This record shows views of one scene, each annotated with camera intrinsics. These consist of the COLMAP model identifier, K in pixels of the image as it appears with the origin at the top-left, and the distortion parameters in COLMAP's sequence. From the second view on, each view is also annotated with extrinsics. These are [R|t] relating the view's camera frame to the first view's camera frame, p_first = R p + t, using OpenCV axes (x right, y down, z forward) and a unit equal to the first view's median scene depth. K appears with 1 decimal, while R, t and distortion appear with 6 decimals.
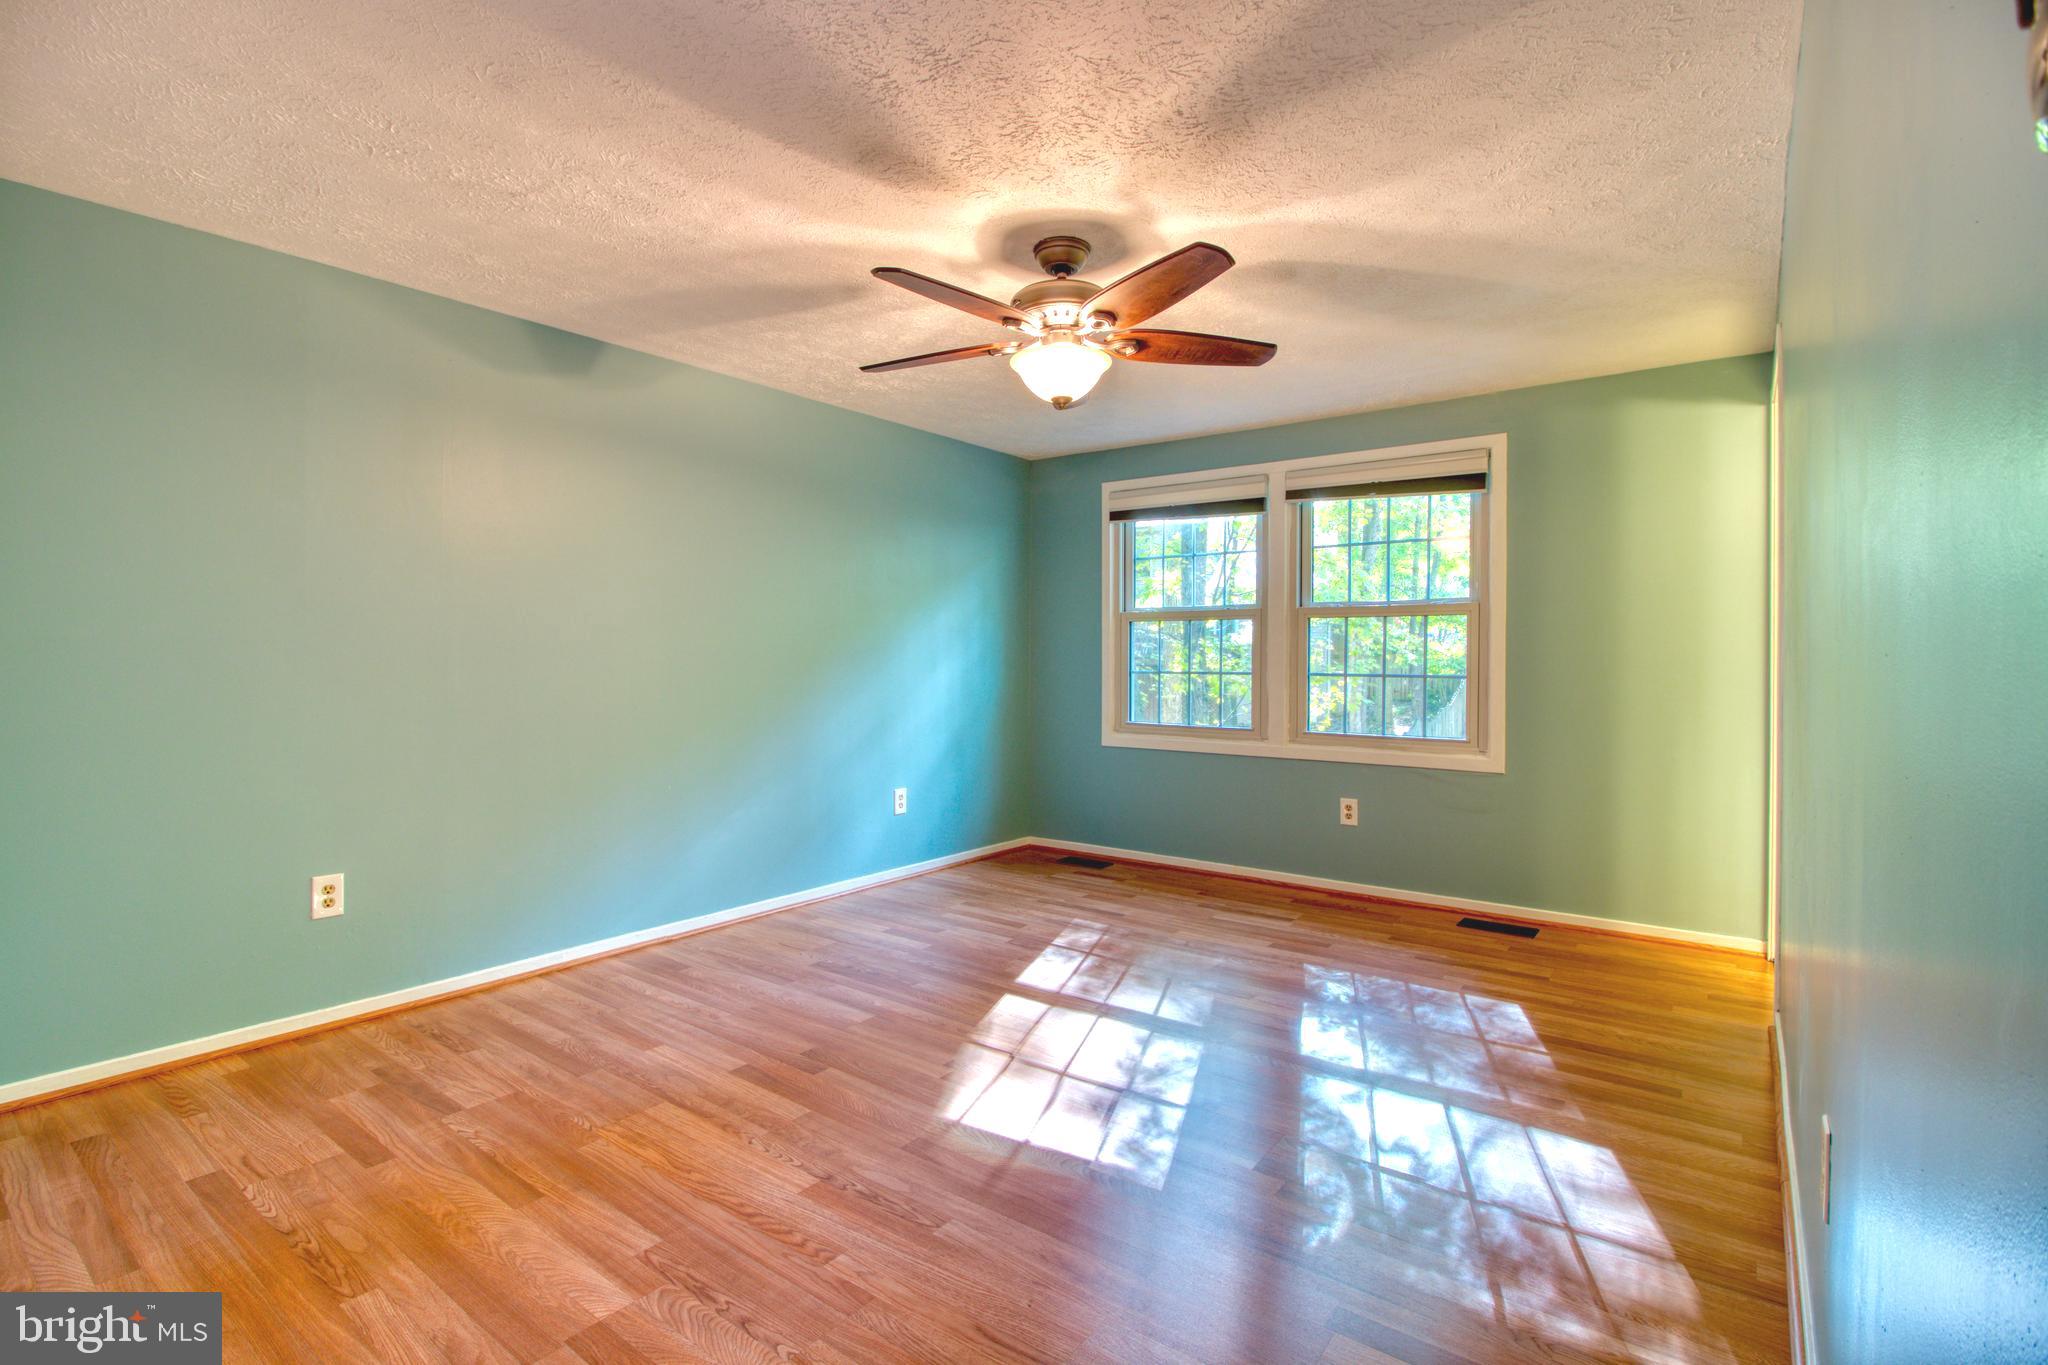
lens RADIAL K [[946.1, 0, 1022.8], [0, 946.1, 665.2], [0, 0, 1]] dist [0.000387, -0.013346]
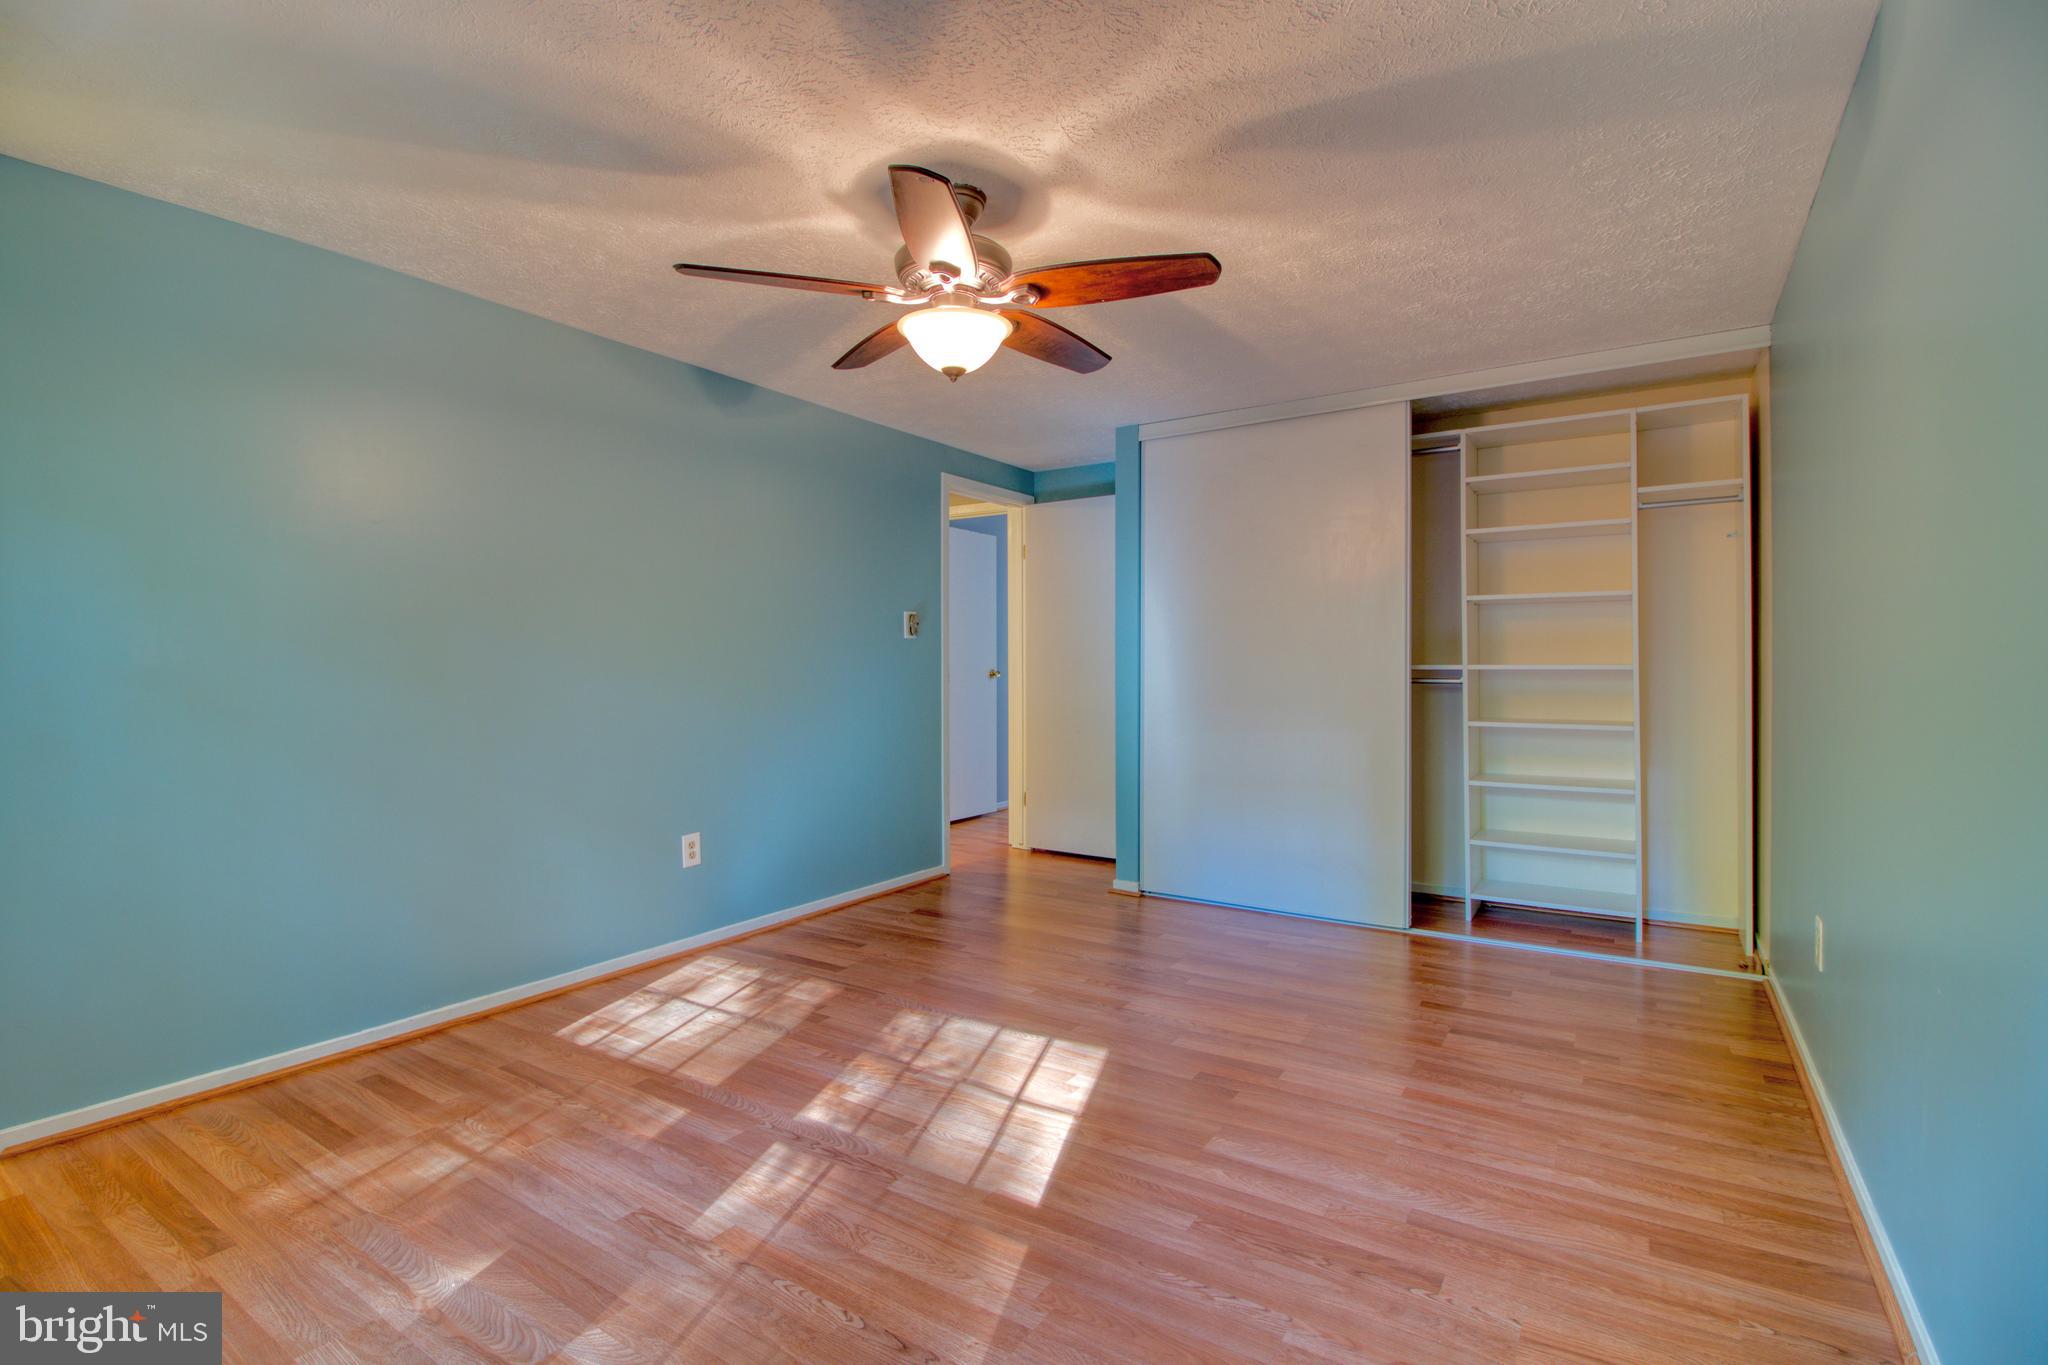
lens RADIAL K [[946.1, 0, 1022.8], [0, 946.1, 665.2], [0, 0, 1]] dist [0.000387, -0.013346]
pose [[-0.997571, -0.001318, -0.069638, 0.035891], [-0.001601, 0.999991, 0.003997, -0.006963], [0.069632, 0.004099, -0.997564, 1.759478]]
